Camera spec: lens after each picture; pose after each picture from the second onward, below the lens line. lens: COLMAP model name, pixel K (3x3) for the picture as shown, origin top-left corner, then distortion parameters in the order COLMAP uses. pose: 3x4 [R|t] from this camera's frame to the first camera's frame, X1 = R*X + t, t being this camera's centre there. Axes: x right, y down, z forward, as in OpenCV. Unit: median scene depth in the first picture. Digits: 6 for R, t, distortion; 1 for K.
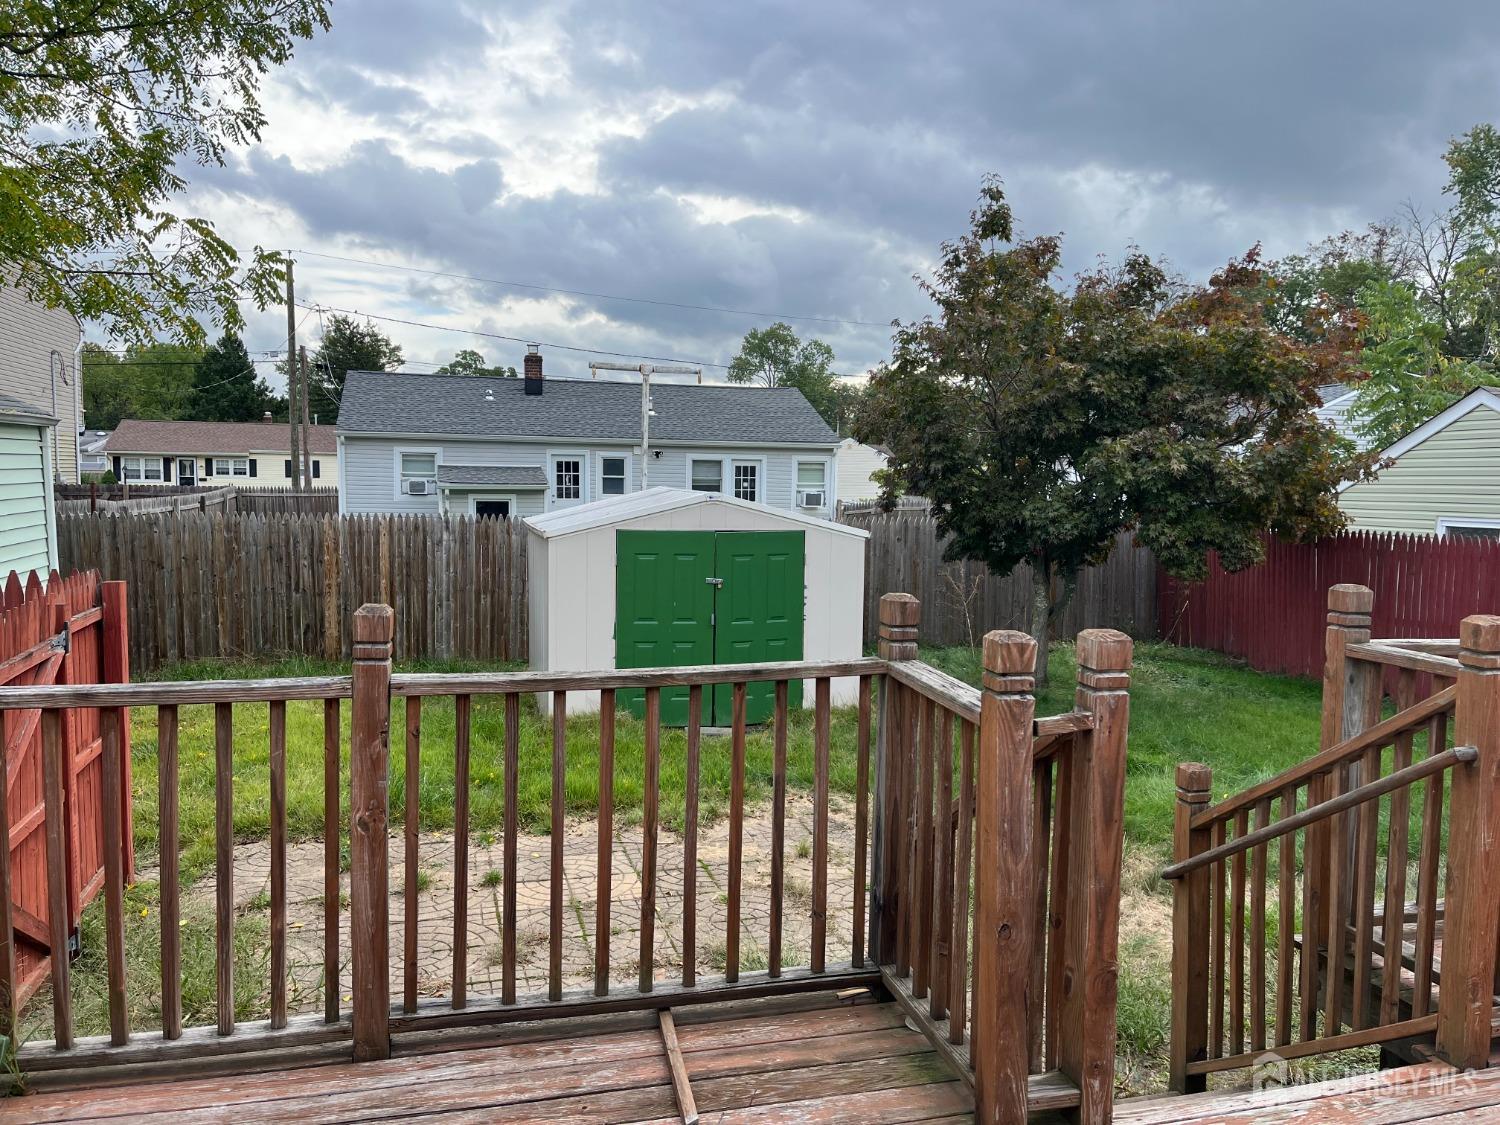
lens RADIAL K [[1131.8, 0, 738.8], [0, 1131.8, 560.0], [0, 0, 1]] dist [0.079194, -0.101808]
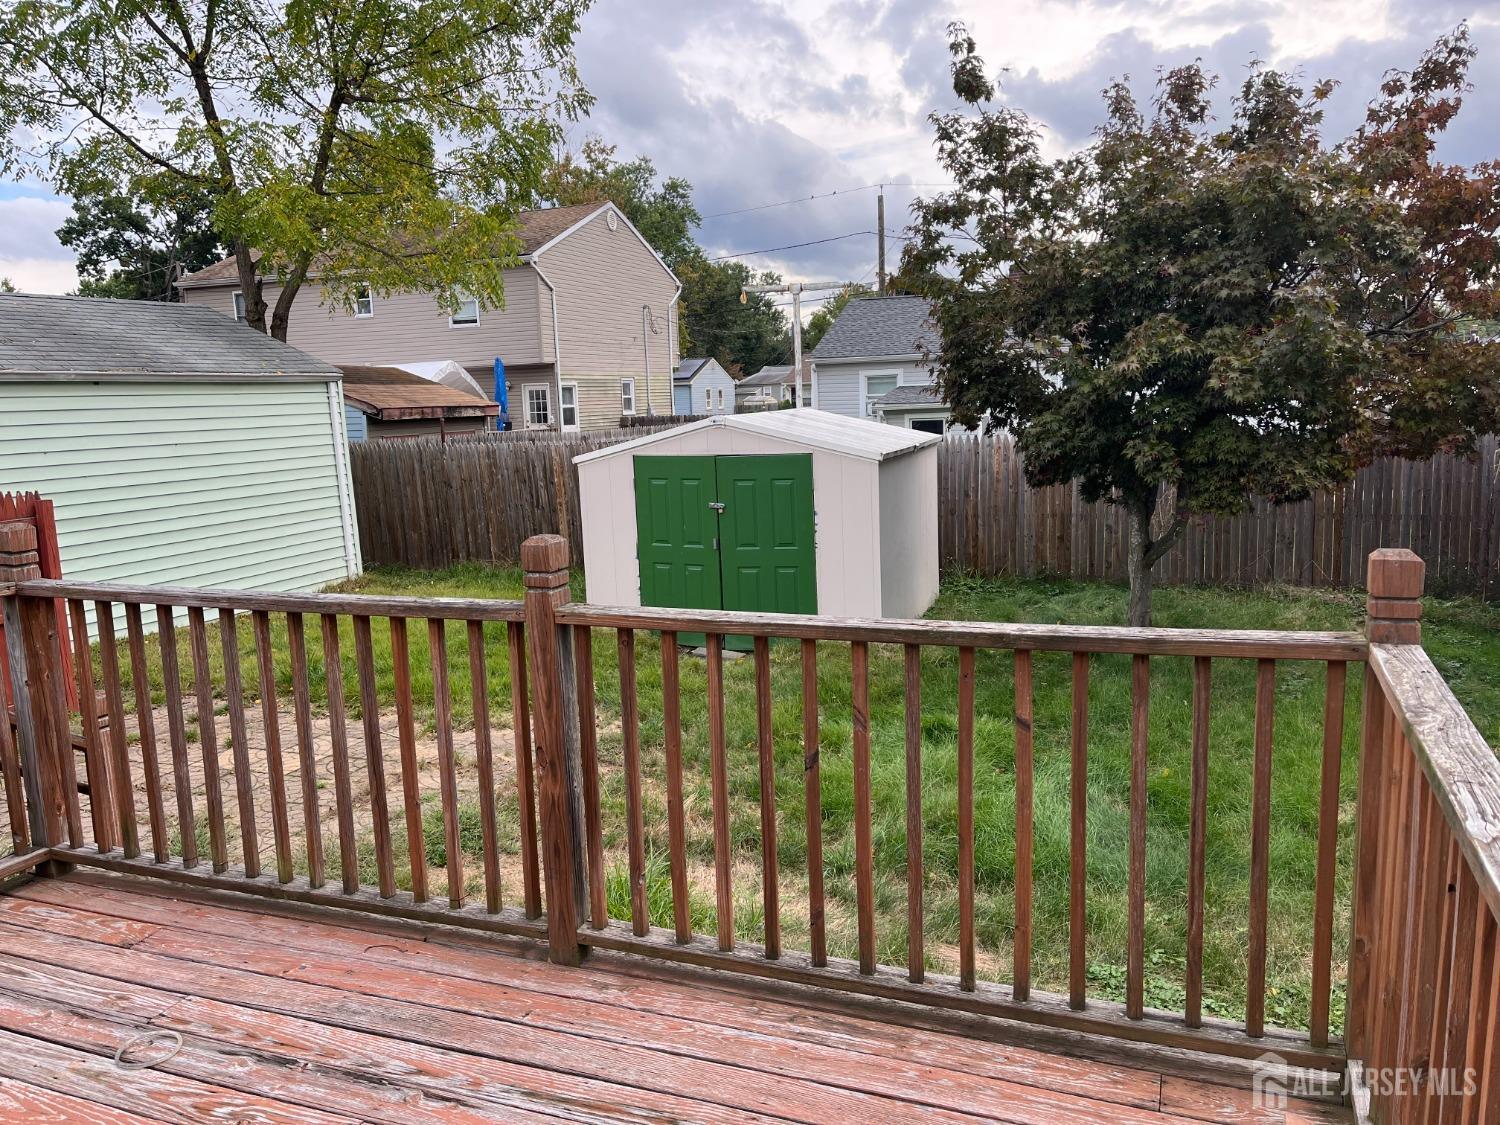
lens RADIAL K [[1131.8, 0, 739.8], [0, 1131.8, 578.4], [0, 0, 1]] dist [0.079194, -0.101808]
pose [[0.801099, 0.054254, -0.596068, 0.511323], [-0.000072, 0.995892, 0.090549, -0.006860], [0.598532, -0.072495, 0.797812, 0.170167]]
